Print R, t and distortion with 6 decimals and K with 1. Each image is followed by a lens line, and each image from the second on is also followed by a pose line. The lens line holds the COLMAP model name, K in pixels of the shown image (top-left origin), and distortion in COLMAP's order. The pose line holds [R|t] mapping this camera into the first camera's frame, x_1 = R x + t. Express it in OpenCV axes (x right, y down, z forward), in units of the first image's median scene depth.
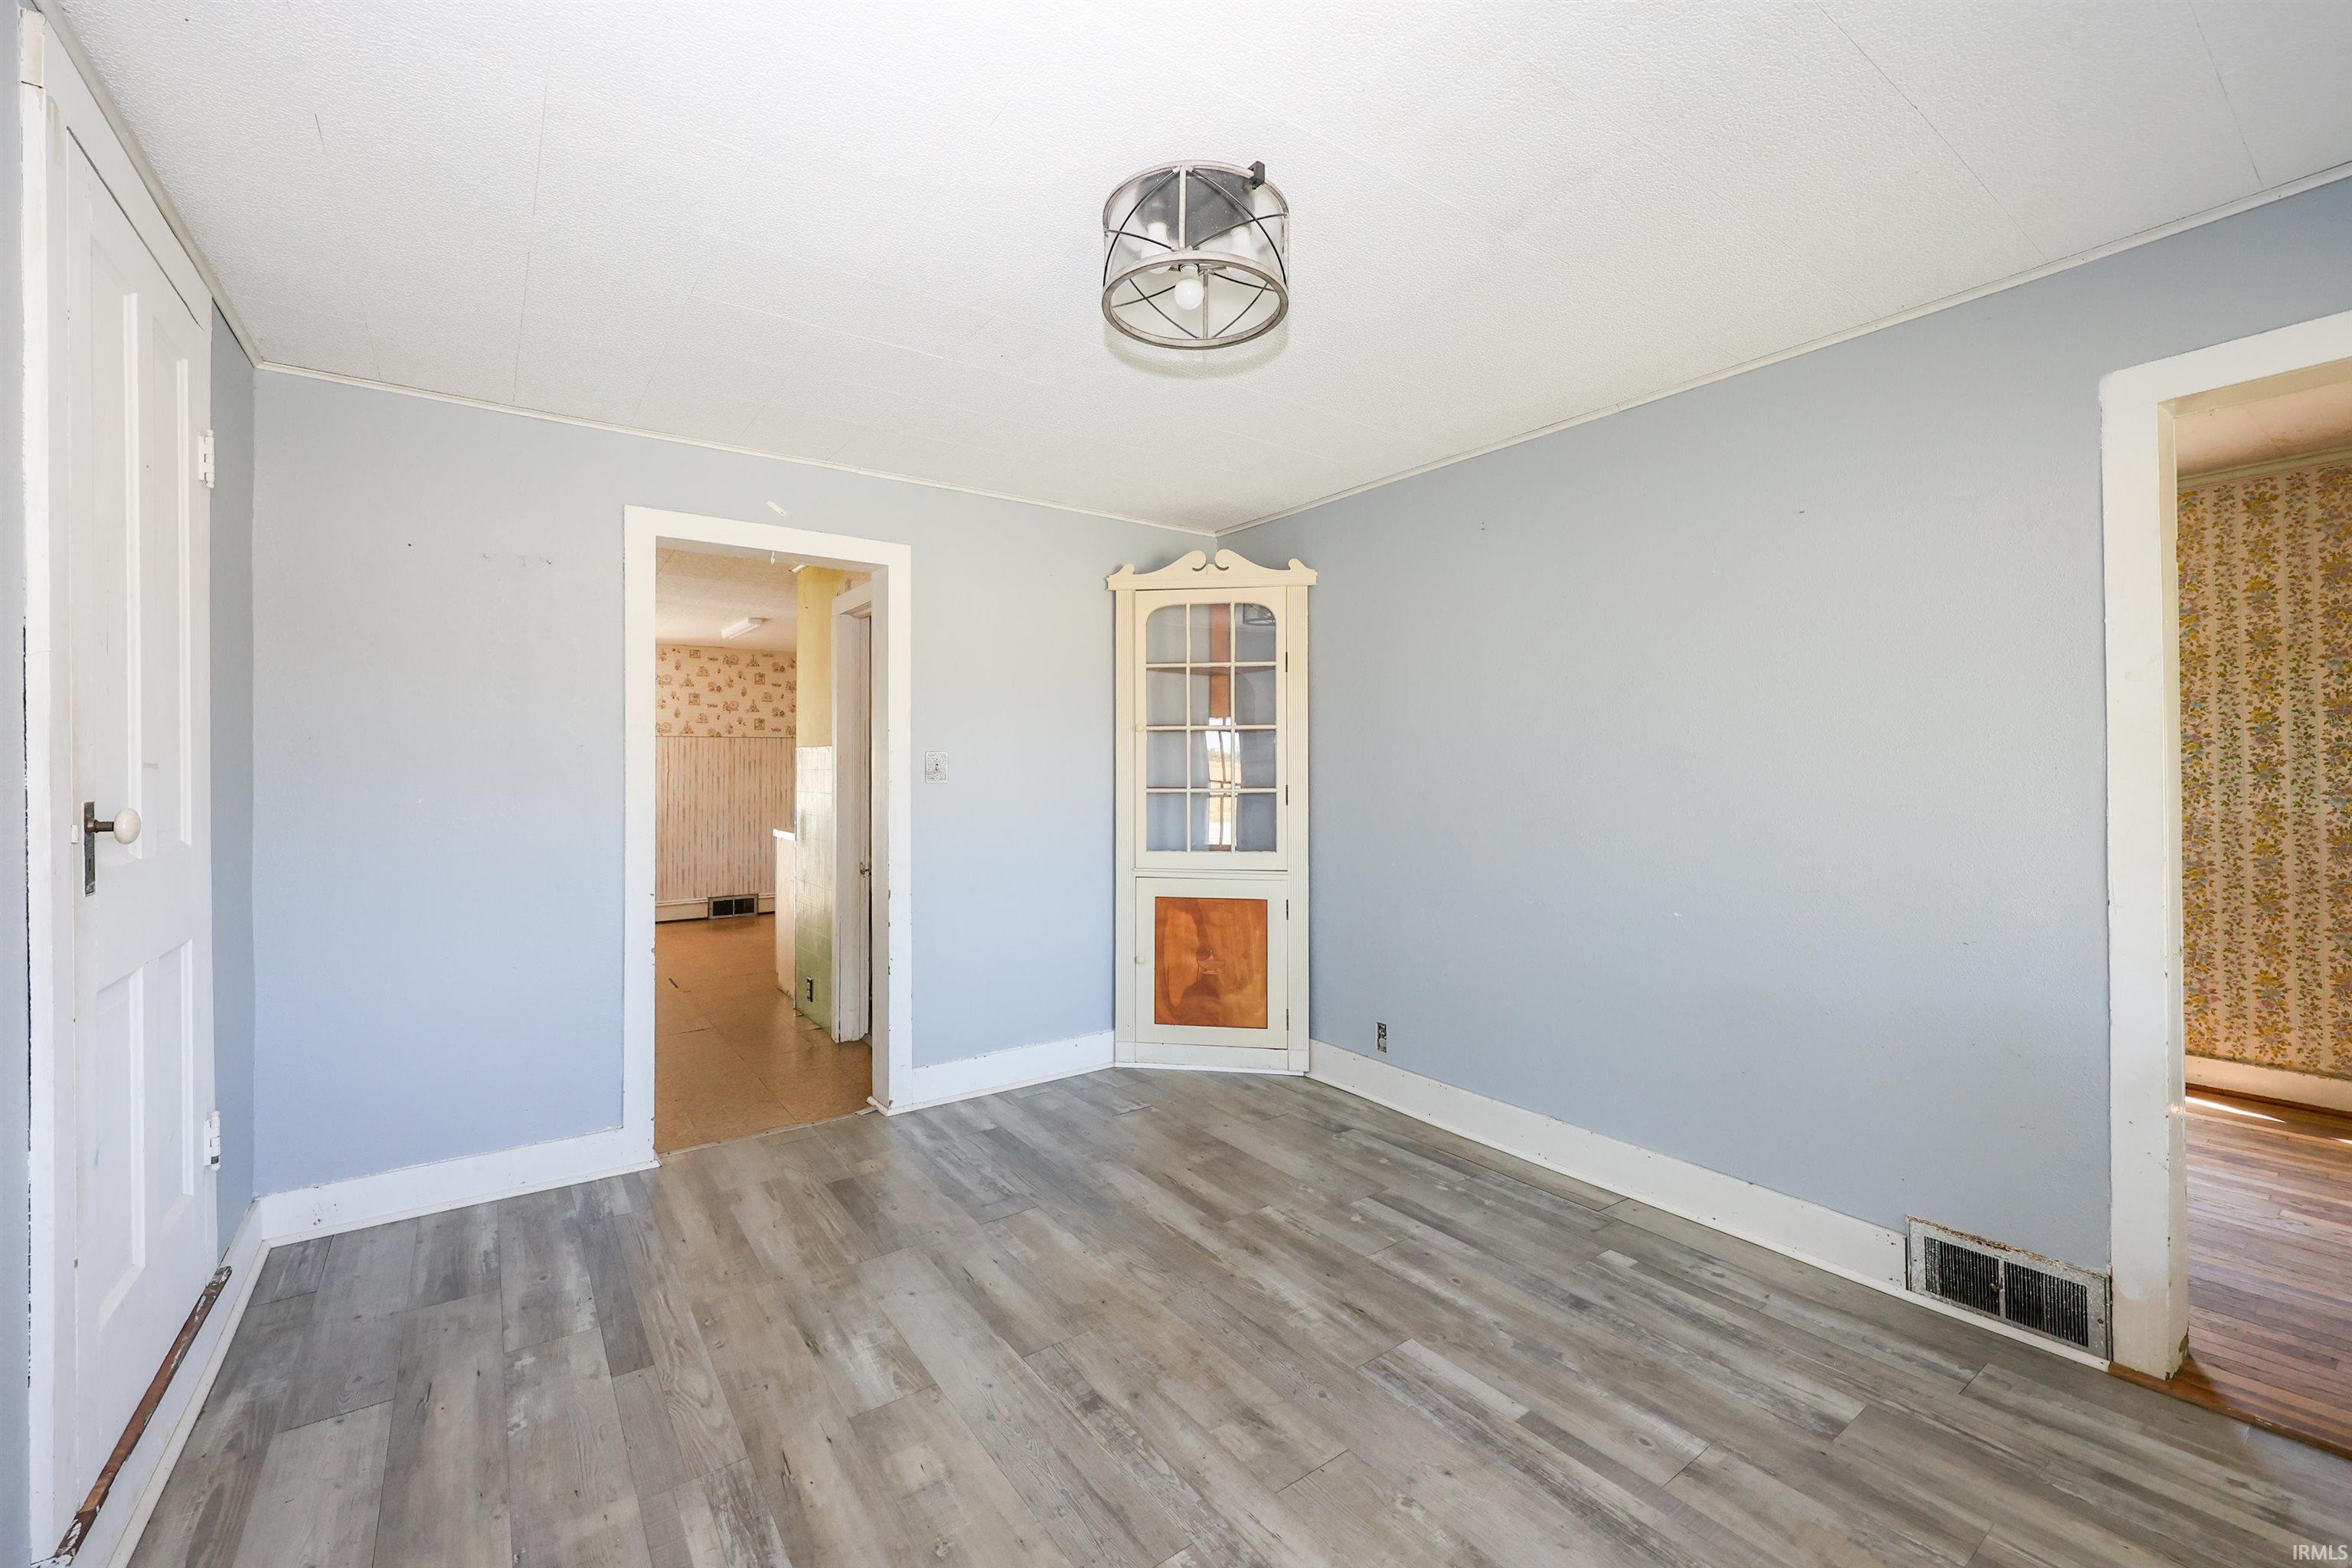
lens RADIAL K [[955.8, 0, 1175.5], [0, 955.8, 750.9], [0, 0, 1]] dist [-0.000525, -0.000222]
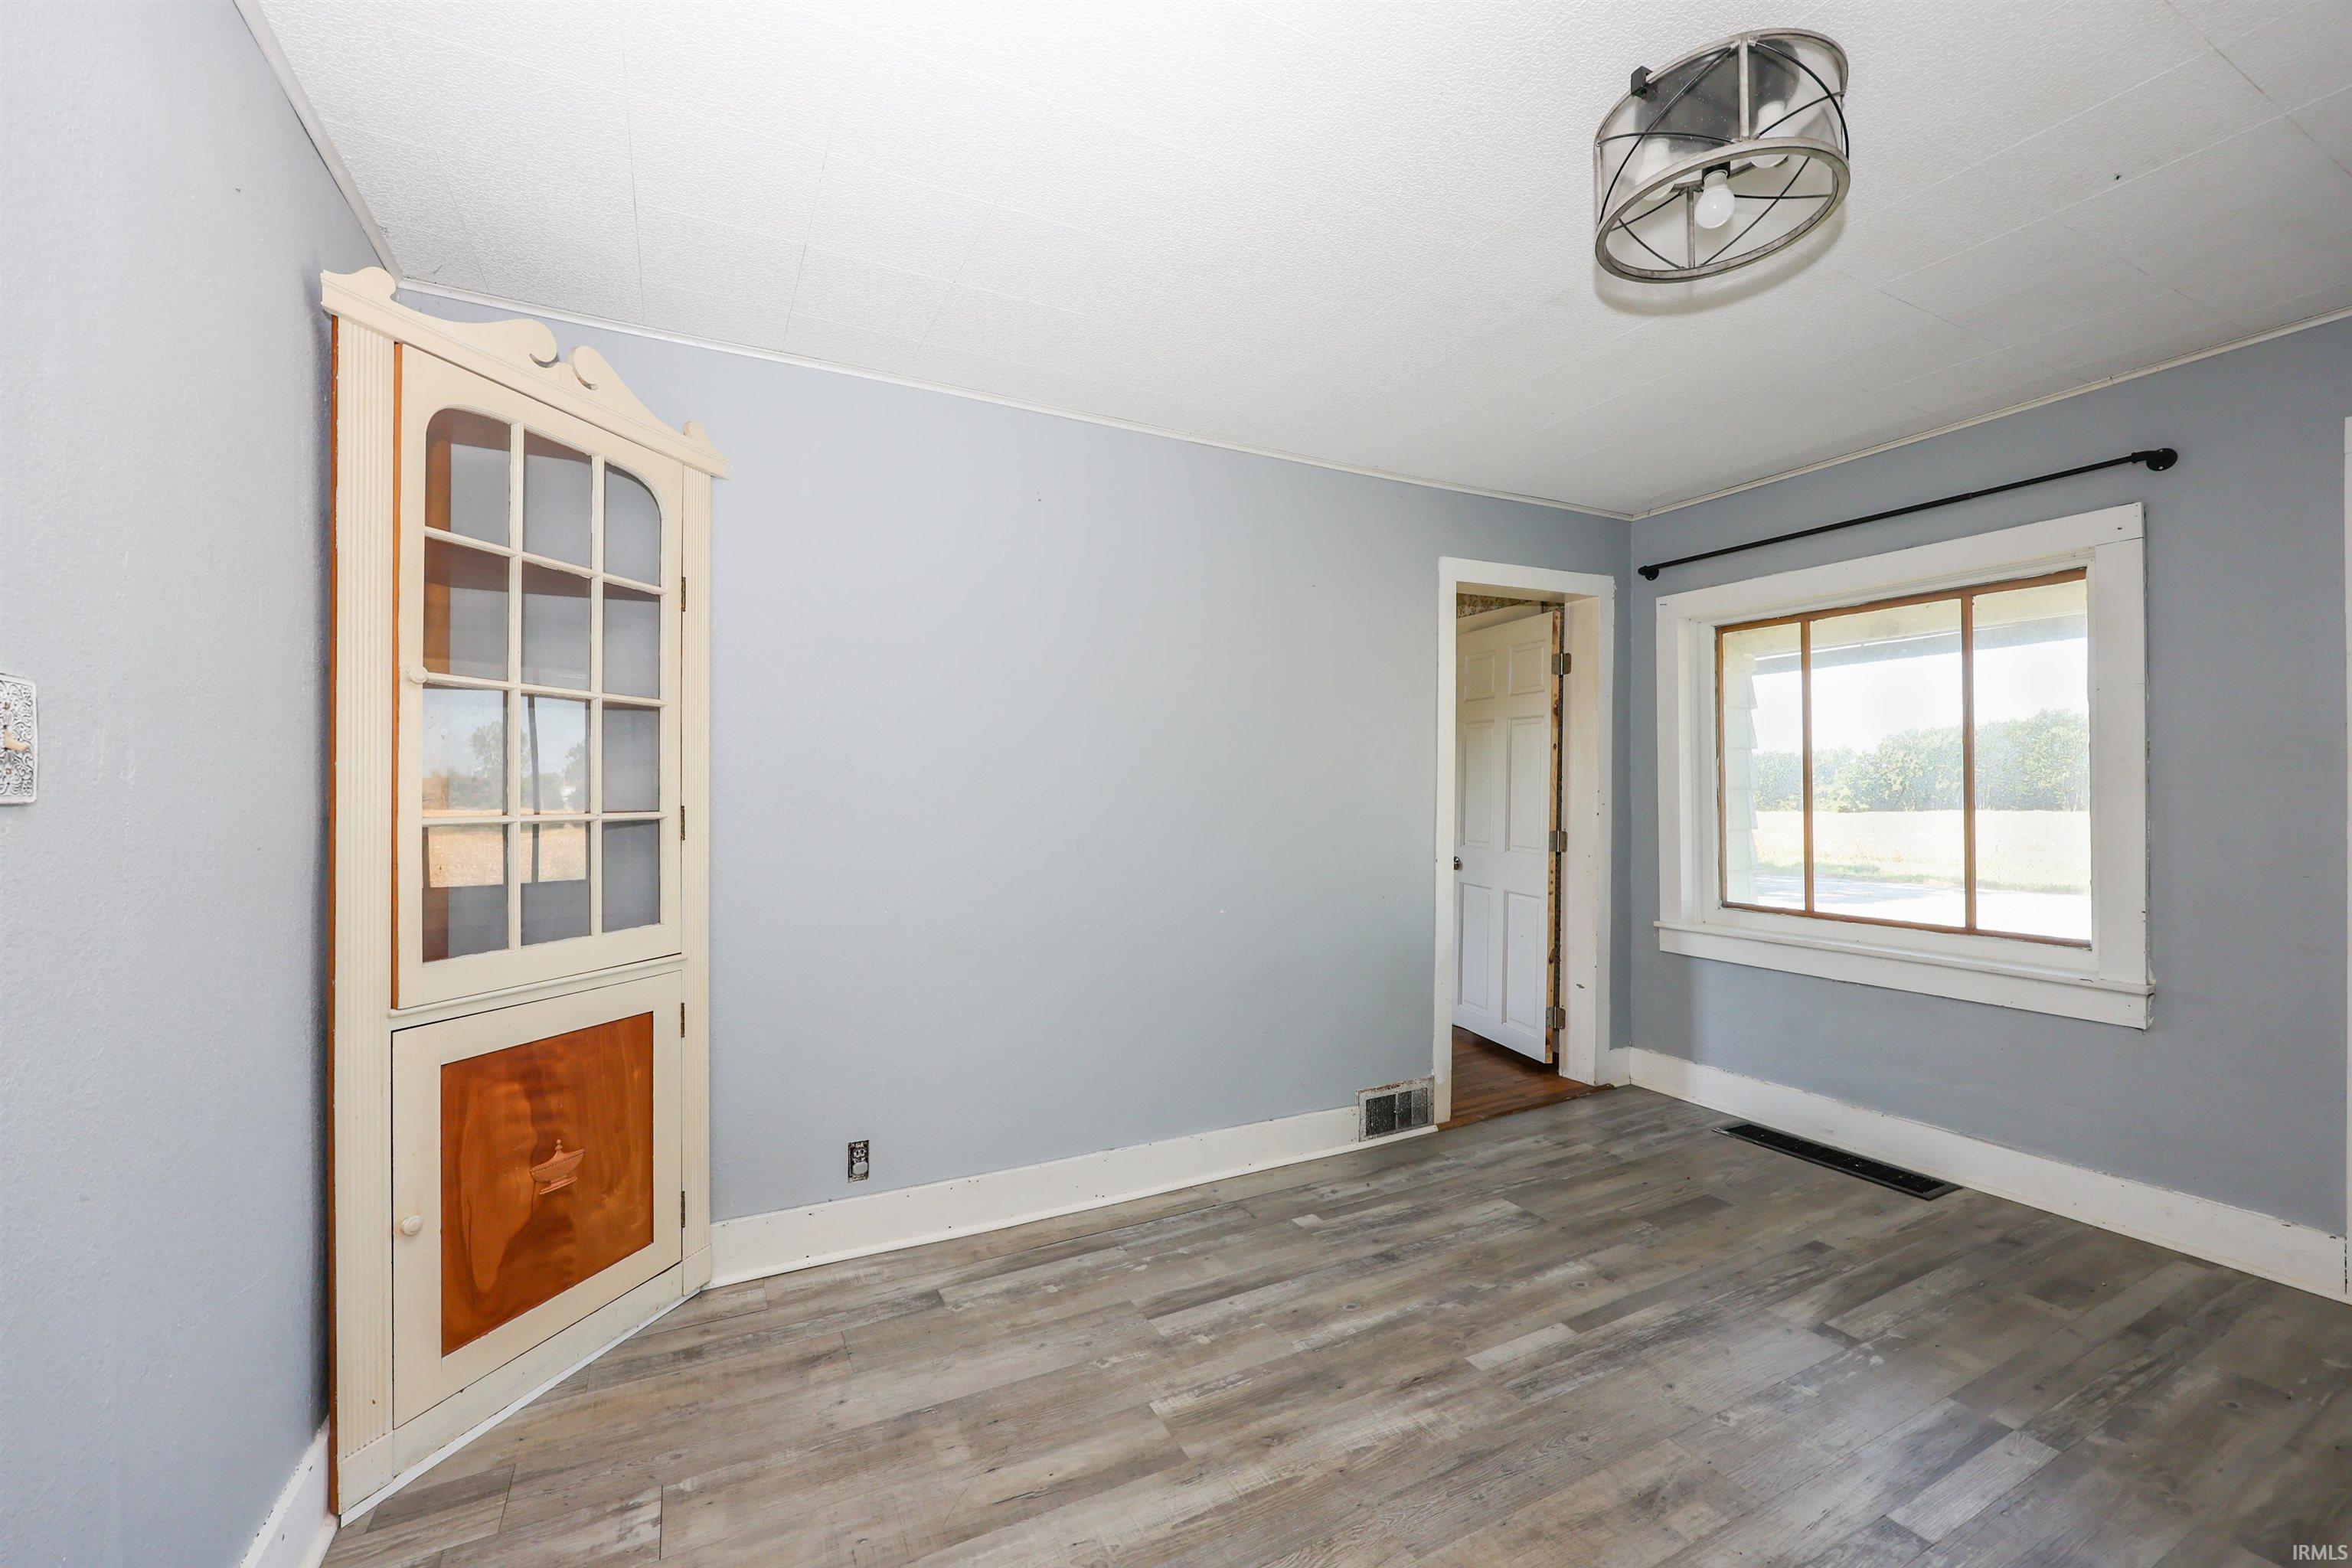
lens RADIAL K [[943.7, 0, 1176.0], [0, 943.7, 784.0], [0, 0, 1]] dist [0.001053, 0.000160]
pose [[0.154433, 0.013750, 0.987908, -0.635799], [-0.015406, 0.999815, -0.011508, 0.038832], [-0.987883, -0.013443, 0.154616, 0.966520]]
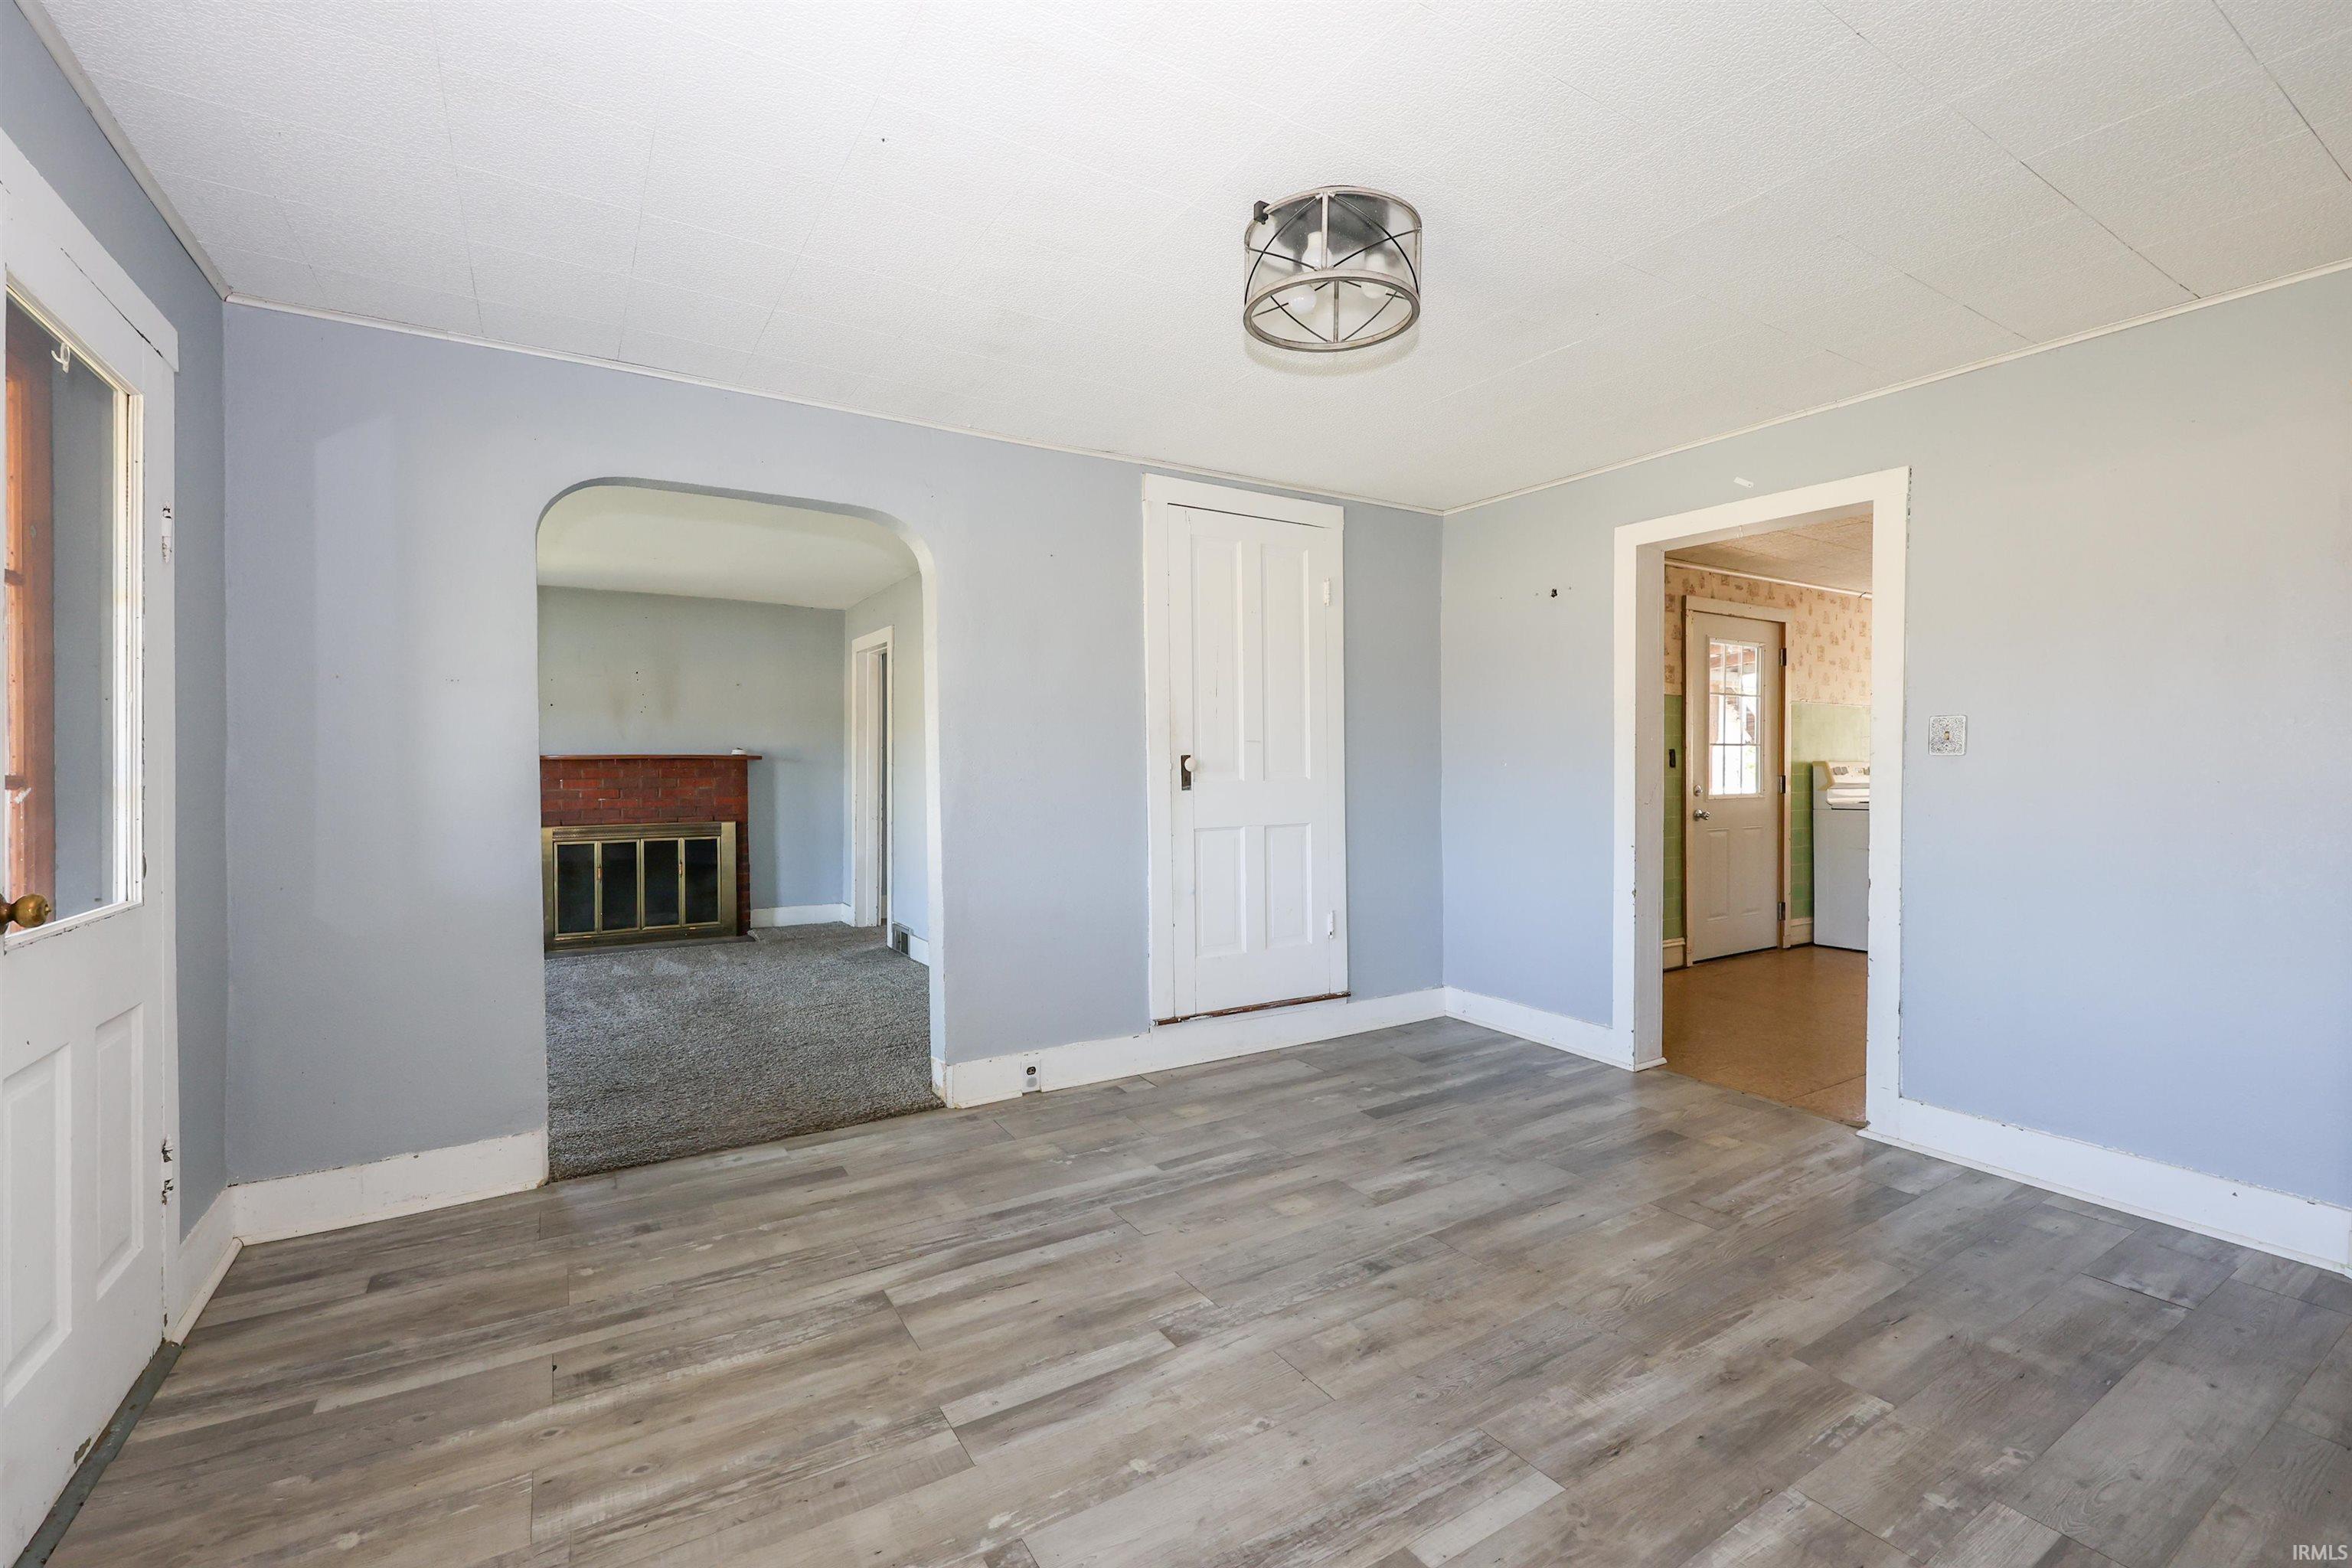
lens RADIAL K [[1012.0, 0, 1176.0], [0, 1012.0, 784.0], [0, 0, 1]] dist [0.000941, 0.000146]
pose [[-0.071871, 0.026056, -0.997074, 0.842351], [0.020386, 0.999488, 0.024649, 0.057673], [0.997206, -0.018555, -0.072365, 0.653126]]
